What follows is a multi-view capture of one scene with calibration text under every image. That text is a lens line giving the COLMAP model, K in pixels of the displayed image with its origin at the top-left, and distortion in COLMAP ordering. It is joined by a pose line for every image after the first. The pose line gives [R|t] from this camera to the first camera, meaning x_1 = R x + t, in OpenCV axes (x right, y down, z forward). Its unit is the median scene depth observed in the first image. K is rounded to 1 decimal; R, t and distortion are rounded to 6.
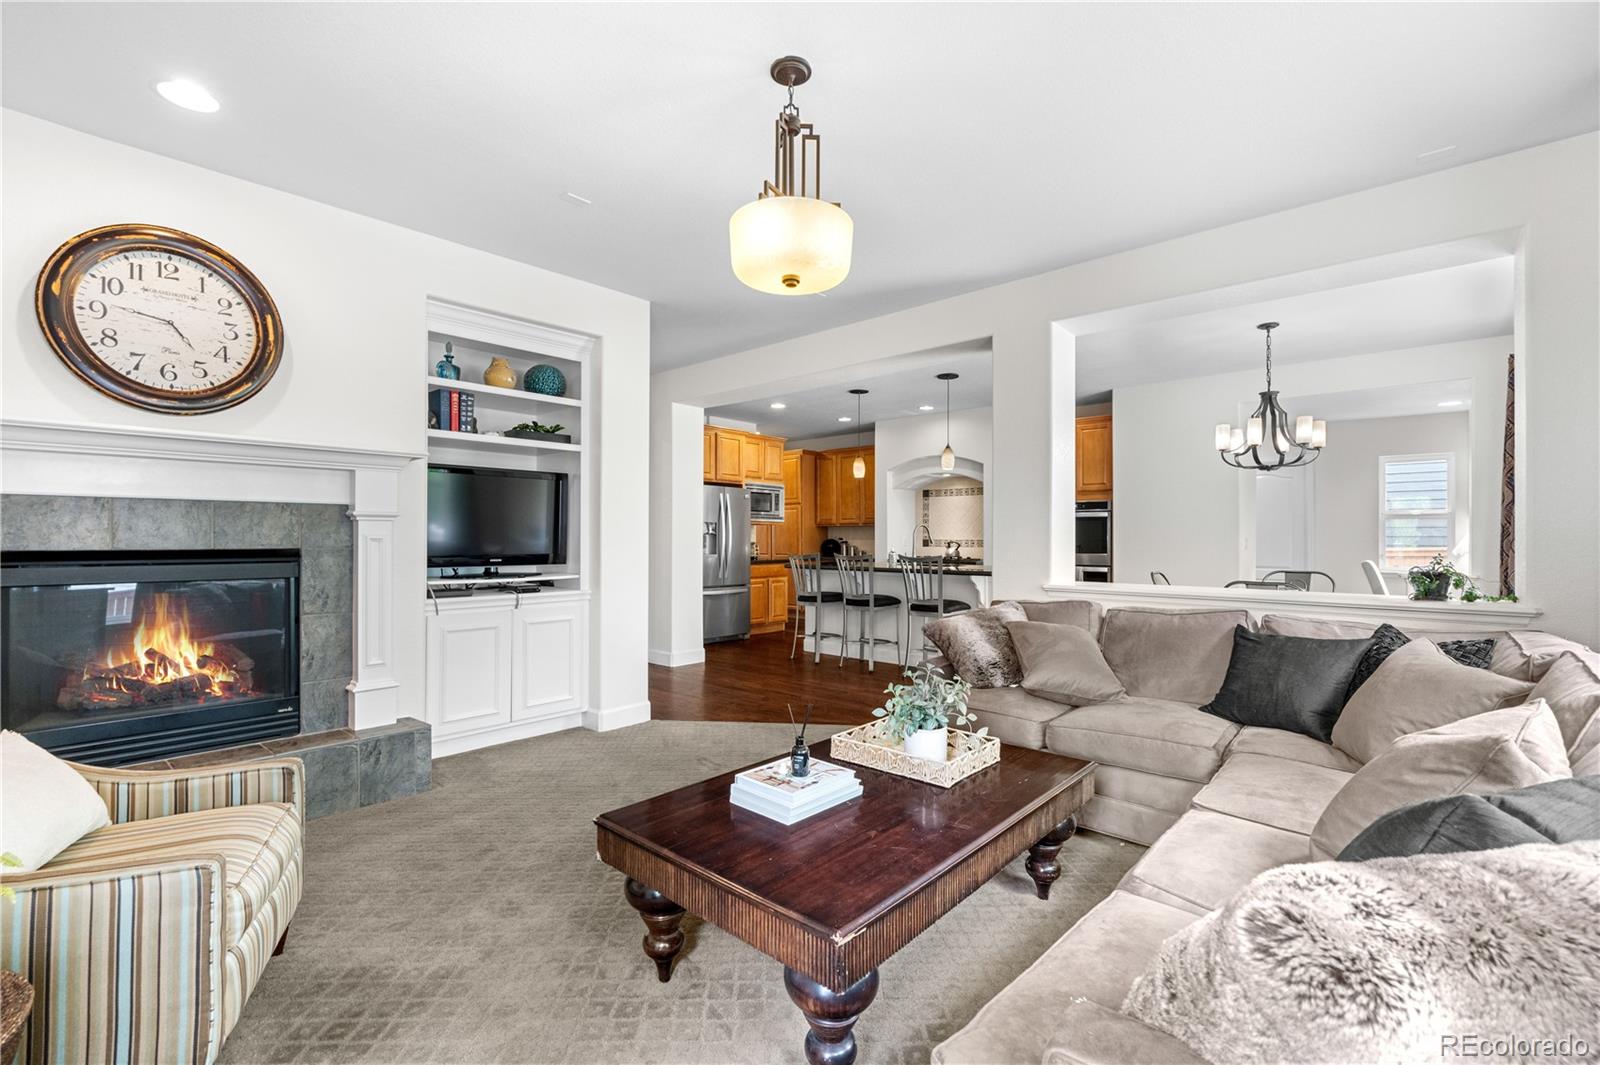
lens RADIAL K [[708.0, 0, 803.0], [0, 708.0, 531.6], [0, 0, 1]] dist [-0.005284, 0.000658]
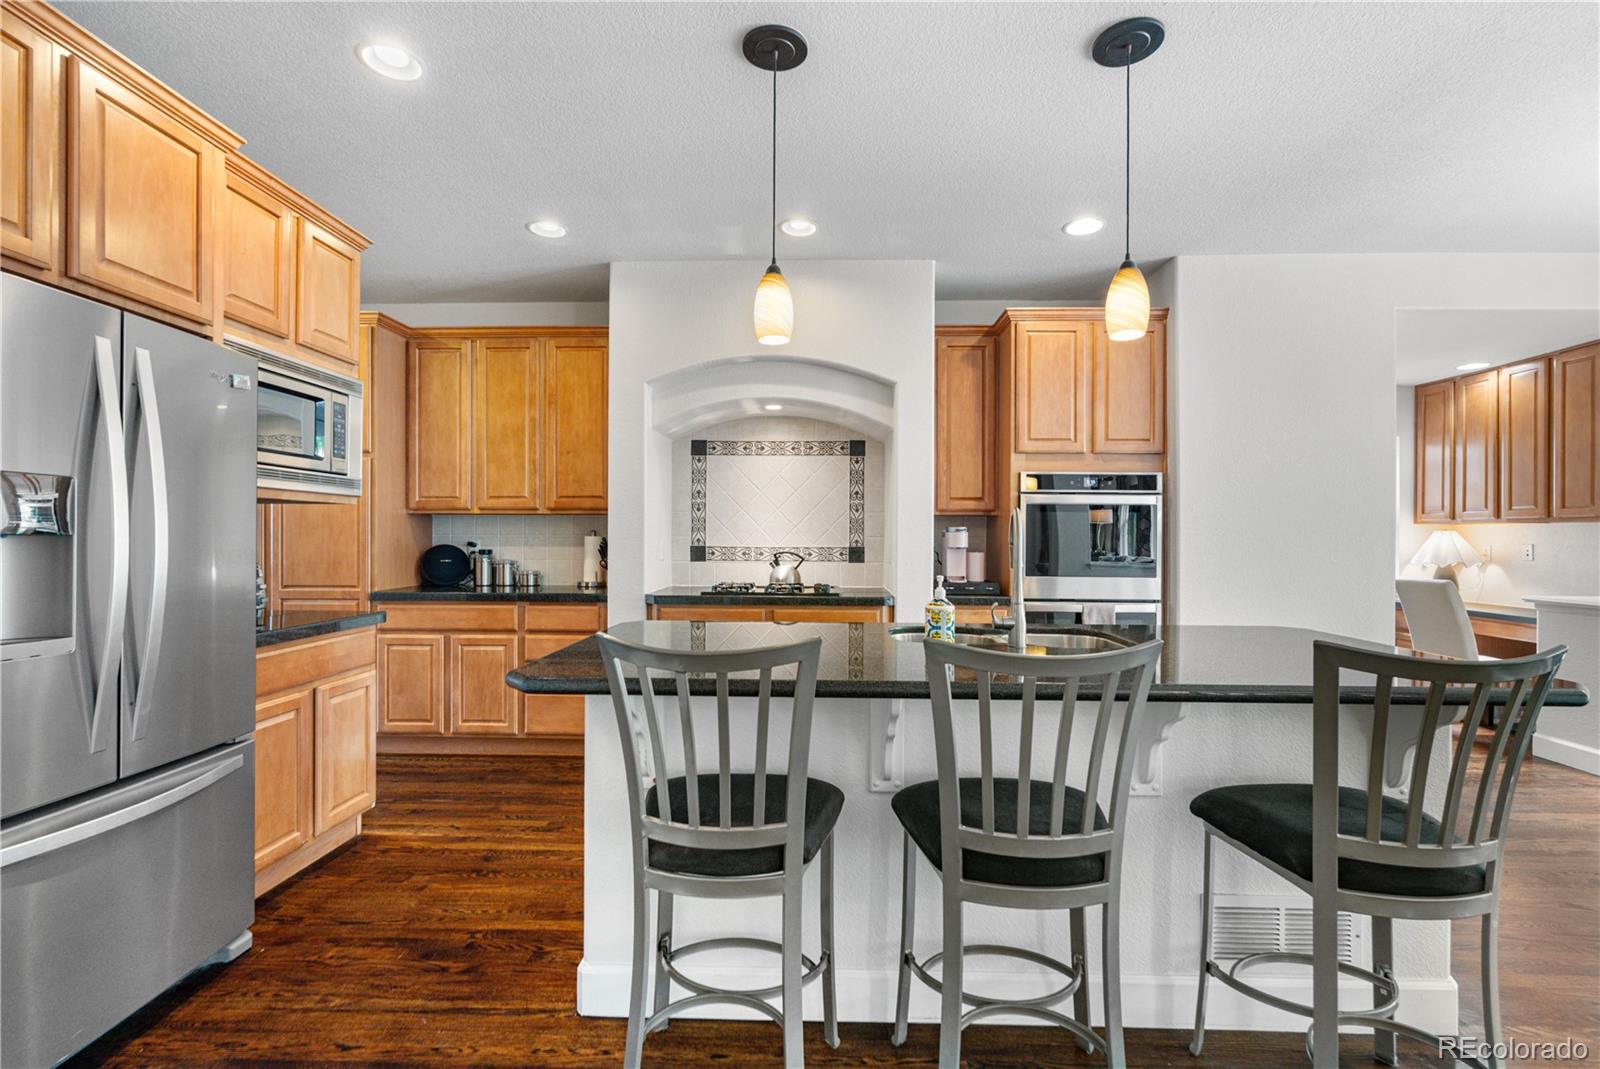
lens RADIAL K [[708.0, 0, 792.6], [0, 708.0, 536.7], [0, 0, 1]] dist [-0.005284, 0.000658]
pose [[0.772395, 0.002884, 0.635136, -0.078173], [-0.010935, 0.999902, 0.008759, 0.000232], [-0.635048, -0.013710, 0.772351, 0.620109]]
